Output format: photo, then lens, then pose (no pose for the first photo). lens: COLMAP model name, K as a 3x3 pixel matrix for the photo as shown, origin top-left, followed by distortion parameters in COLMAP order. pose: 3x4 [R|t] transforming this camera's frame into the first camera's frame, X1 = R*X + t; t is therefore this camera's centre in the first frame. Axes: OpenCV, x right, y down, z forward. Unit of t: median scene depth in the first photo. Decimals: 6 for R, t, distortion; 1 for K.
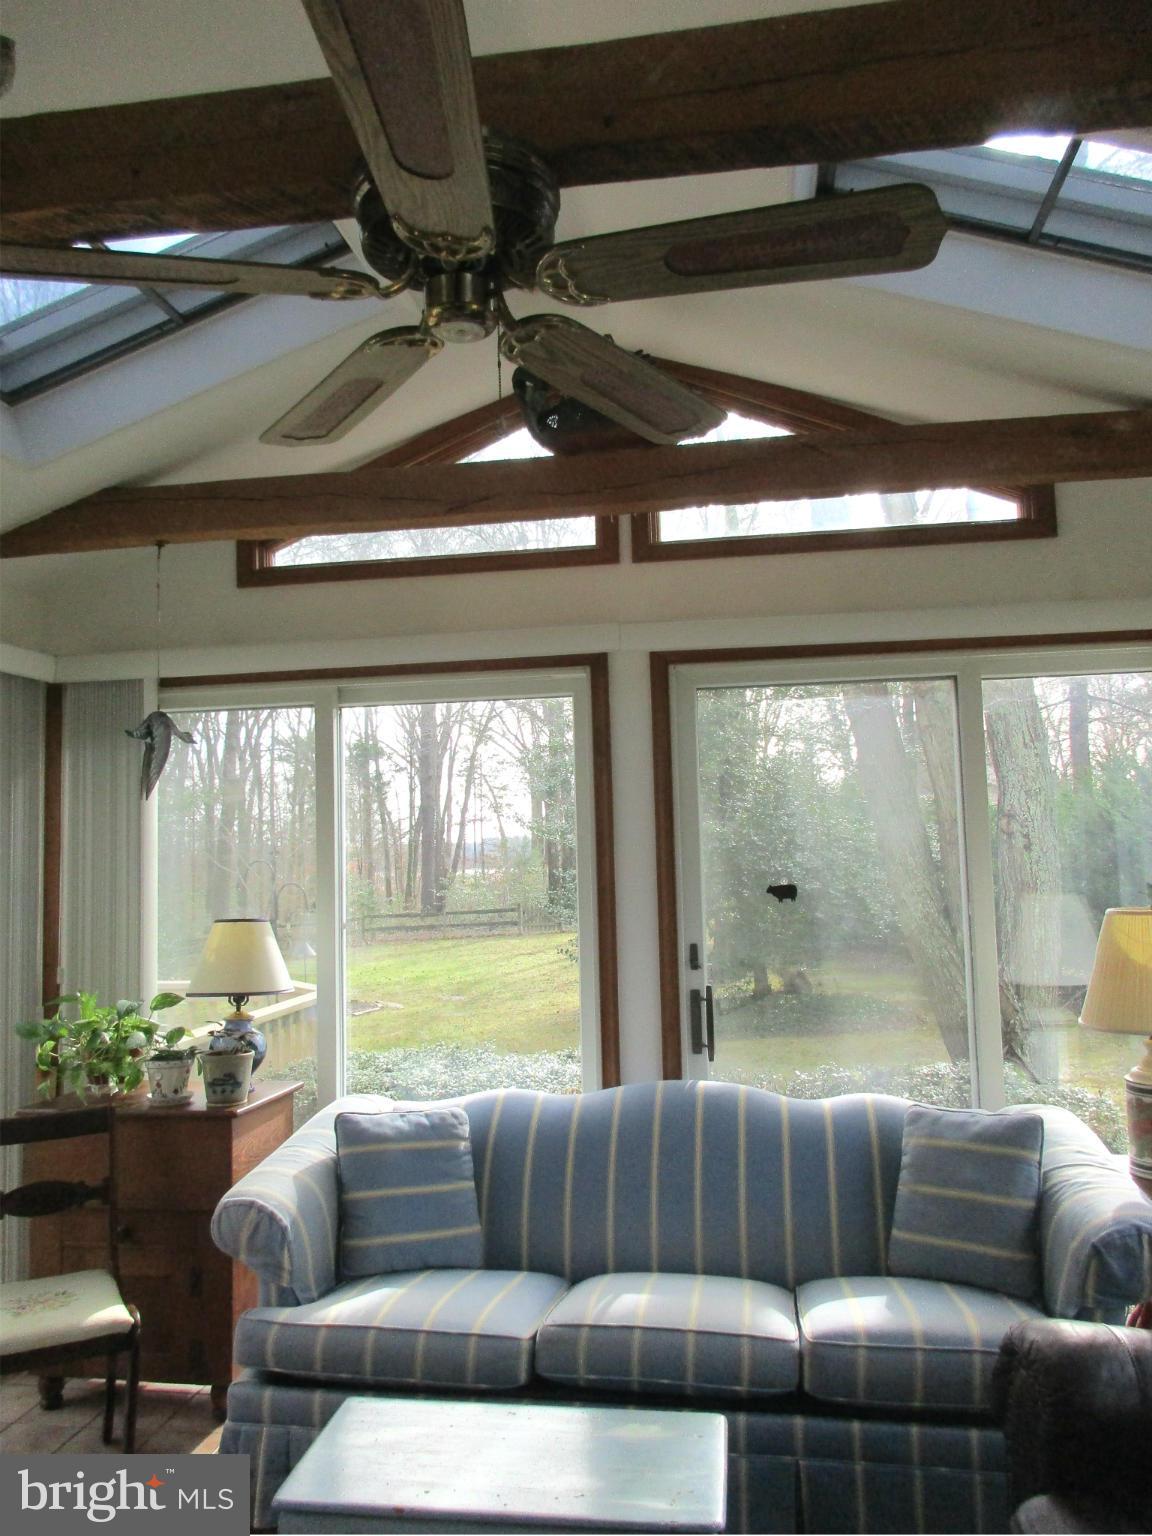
lens RADIAL K [[1144.7, 0, 575.9], [0, 1144.7, 766.4], [0, 0, 1]] dist [-0.008126, -0.006560]
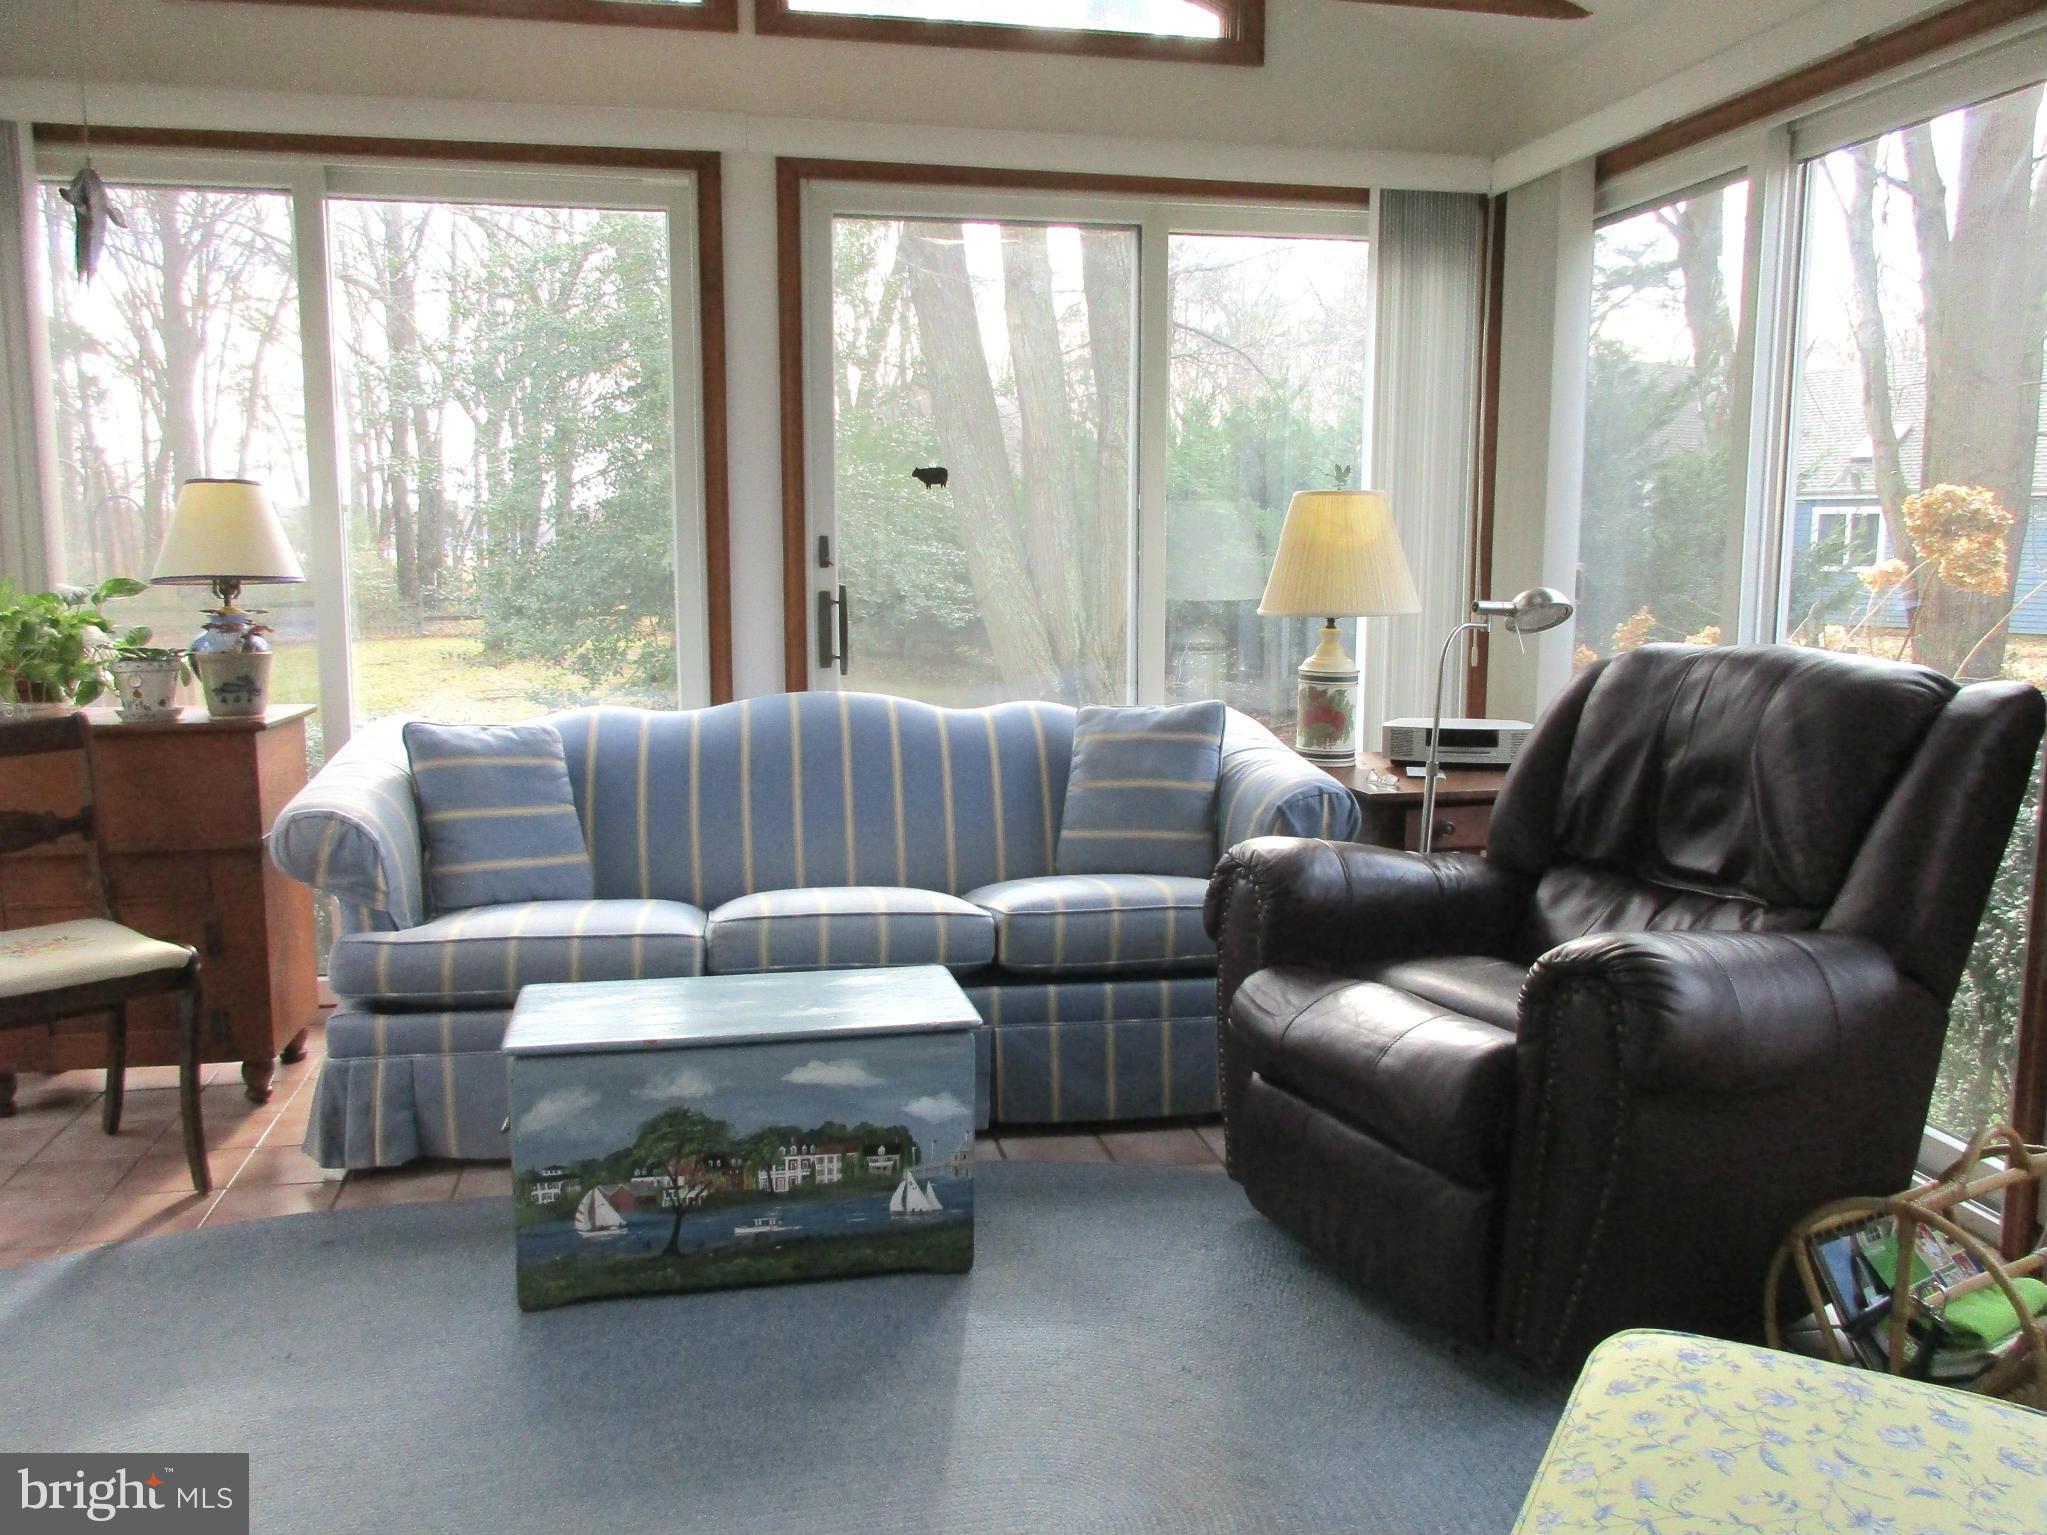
lens RADIAL K [[1658.1, 0, 1021.8], [0, 1658.1, 771.2], [0, 0, 1]] dist [-0.026989, 0.035430]
pose [[0.936229, -0.019248, 0.350864, -0.211446], [-0.054537, 0.978441, 0.199198, 0.086423], [-0.347133, -0.205630, 0.914994, -0.197154]]
